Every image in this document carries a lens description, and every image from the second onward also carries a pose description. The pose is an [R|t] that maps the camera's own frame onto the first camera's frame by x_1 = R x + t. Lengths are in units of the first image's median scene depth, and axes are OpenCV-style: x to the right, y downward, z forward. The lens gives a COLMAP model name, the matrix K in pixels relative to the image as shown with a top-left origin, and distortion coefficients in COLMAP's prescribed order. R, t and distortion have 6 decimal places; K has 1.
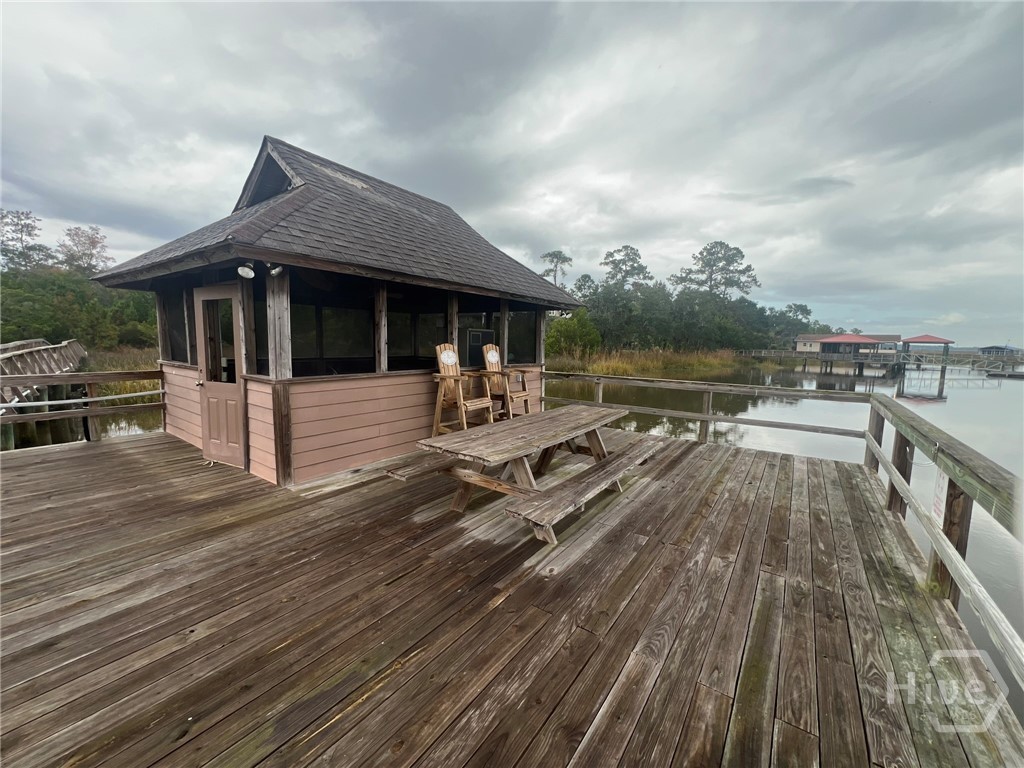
lens RADIAL K [[408.1, 0, 507.9], [0, 408.1, 385.4], [0, 0, 1]] dist [-0.002482, 0.000324]
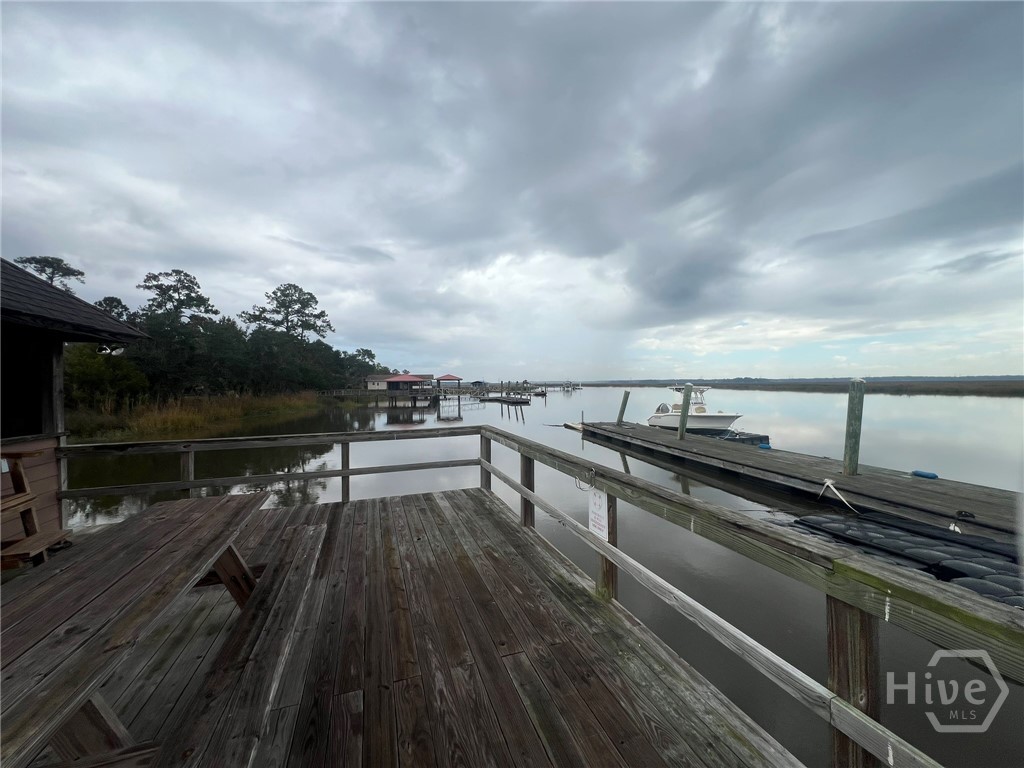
lens RADIAL K [[408.1, 0, 511.4], [0, 408.1, 384.5], [0, 0, 1]] dist [-0.002482, 0.000324]
pose [[0.574743, -0.027938, 0.817857, -0.001567], [0.111895, 0.992713, -0.044722, -0.002390], [-0.810648, 0.117218, 0.573681, 0.015028]]
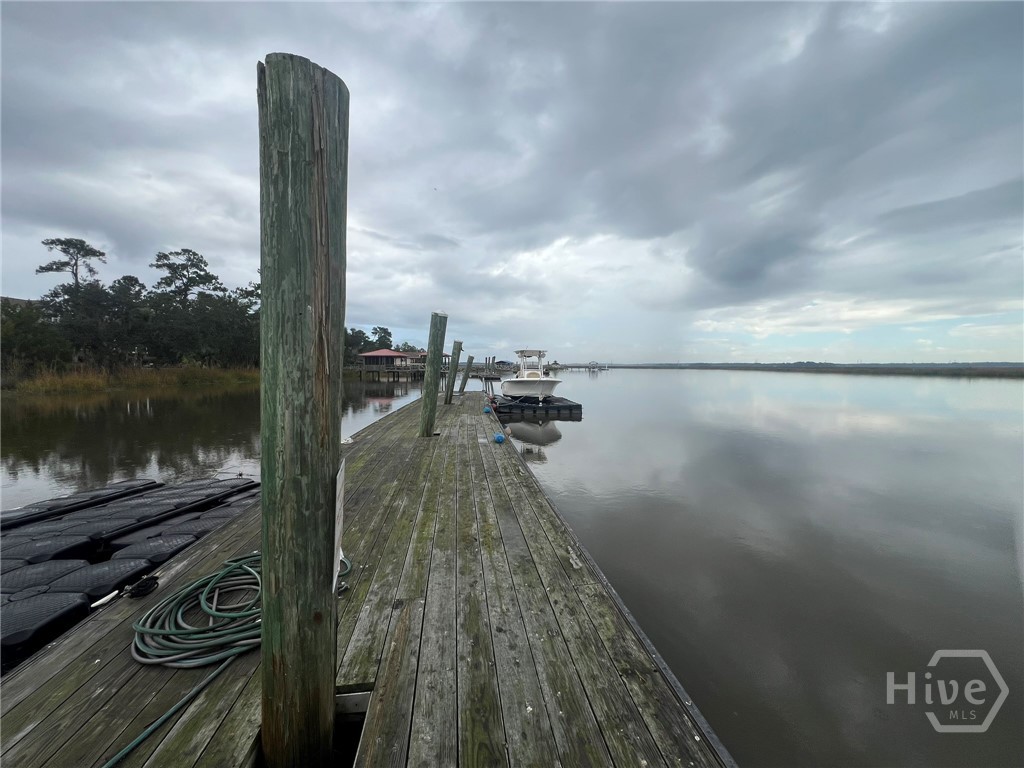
lens RADIAL K [[408.1, 0, 513.4], [0, 408.1, 382.0], [0, 0, 1]] dist [-0.002482, 0.000324]
pose [[0.662845, -0.048631, 0.747176, 0.135764], [0.093910, 0.995408, -0.018523, 0.028846], [-0.742844, 0.082445, 0.664368, -0.101078]]
